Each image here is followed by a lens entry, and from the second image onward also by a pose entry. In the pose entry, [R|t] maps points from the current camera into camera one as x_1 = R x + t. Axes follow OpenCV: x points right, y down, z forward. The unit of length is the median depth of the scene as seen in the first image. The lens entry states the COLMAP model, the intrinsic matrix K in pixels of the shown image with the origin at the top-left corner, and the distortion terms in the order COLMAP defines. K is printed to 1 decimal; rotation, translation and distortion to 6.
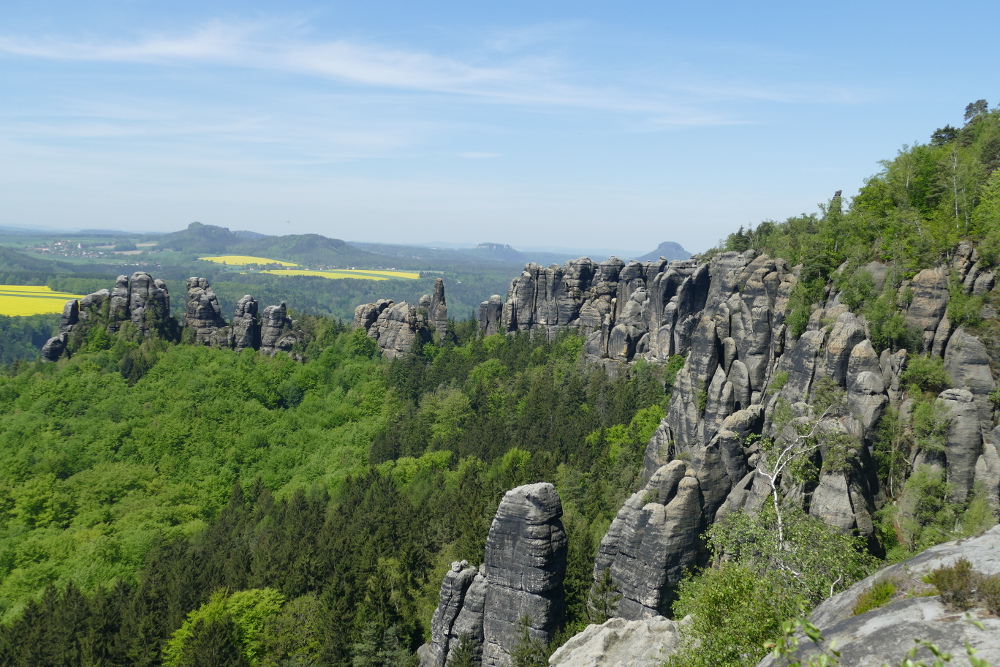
lens RADIAL K [[1177.5, 0, 500.0], [0, 1177.5, 333.5], [0, 0, 1]] dist [0.004207, 0.040644]
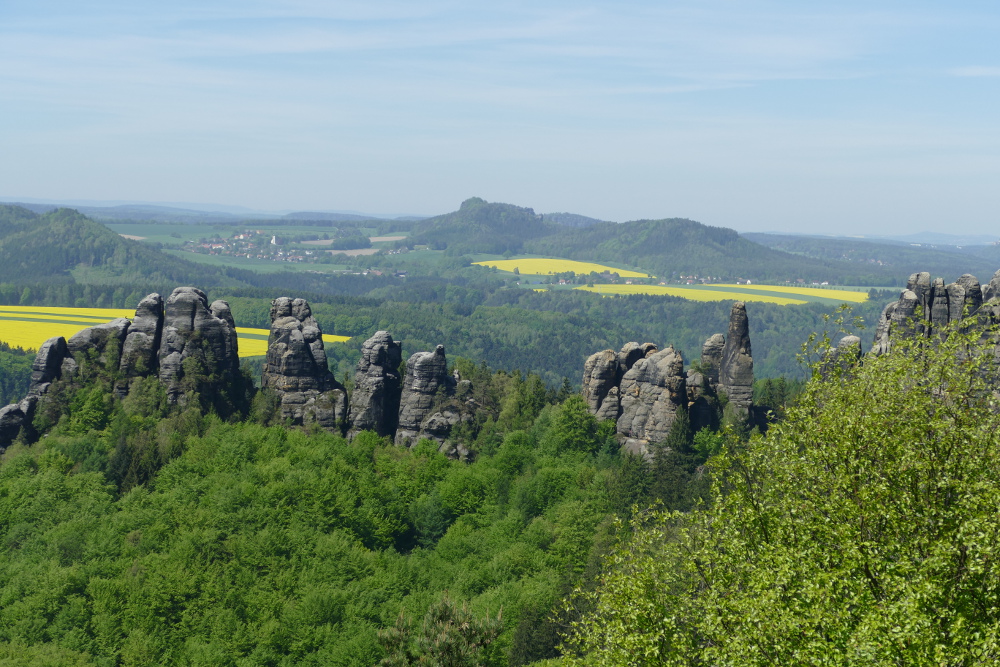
lens RADIAL K [[2181.8, 0, 500.0], [0, 2181.8, 333.5], [0, 0, 1]] dist [-0.016915, 0.087491]
pose [[0.969679, 0.010115, -0.244174, 0.081658], [-0.017834, 0.999408, -0.029422, -0.003751], [0.243731, 0.032884, 0.969285, 0.058002]]
